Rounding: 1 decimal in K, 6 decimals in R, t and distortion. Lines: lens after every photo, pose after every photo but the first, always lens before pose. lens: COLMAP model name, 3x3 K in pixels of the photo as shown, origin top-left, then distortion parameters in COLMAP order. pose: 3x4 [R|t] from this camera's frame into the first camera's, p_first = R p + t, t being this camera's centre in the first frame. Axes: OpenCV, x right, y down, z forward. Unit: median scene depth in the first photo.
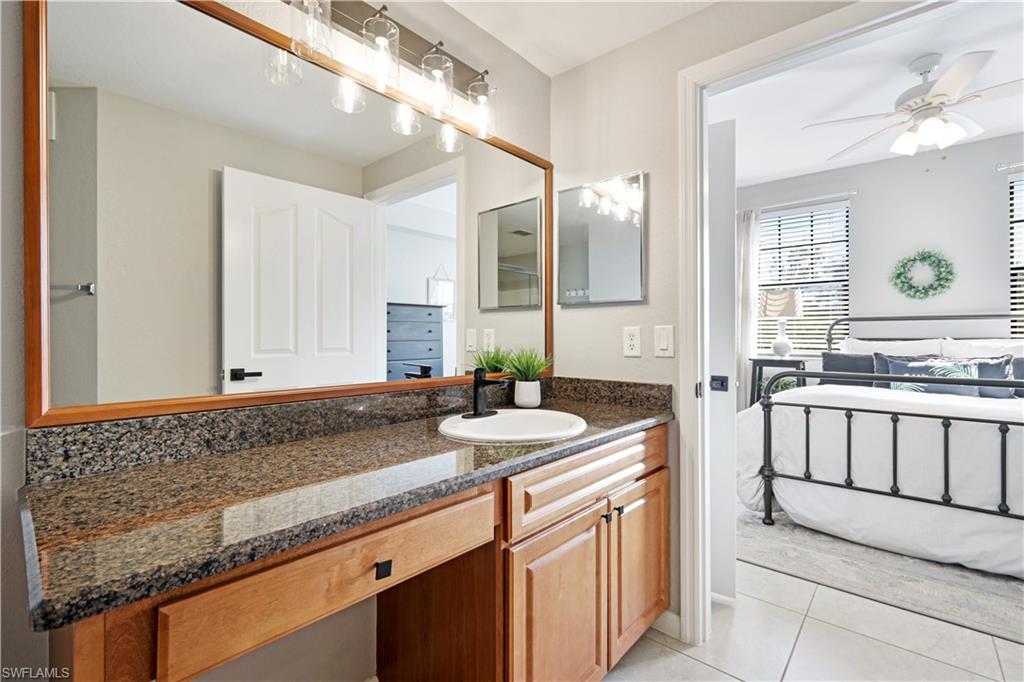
lens RADIAL K [[460.2, 0, 513.5], [0, 460.2, 338.7], [0, 0, 1]] dist [0.002591, 0.000449]
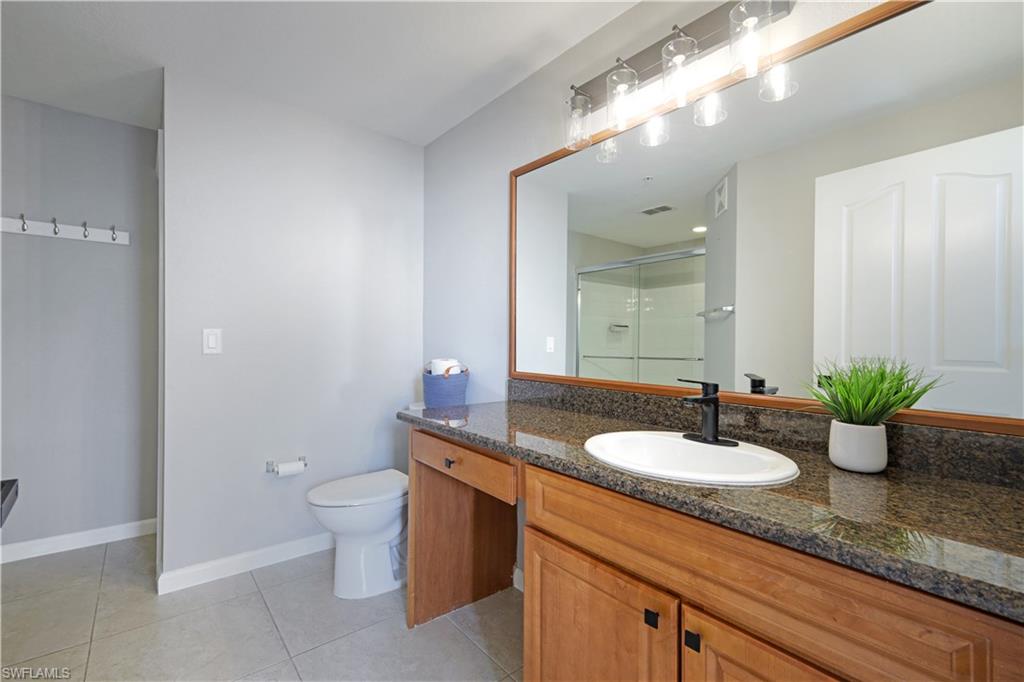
lens RADIAL K [[460.2, 0, 513.5], [0, 460.2, 338.7], [0, 0, 1]] dist [0.002591, 0.000449]
pose [[-0.171687, 0.002710, -0.985148, 0.767847], [-0.009594, 0.999944, 0.004423, -0.014591], [0.985105, 0.010211, -0.171652, 0.793929]]
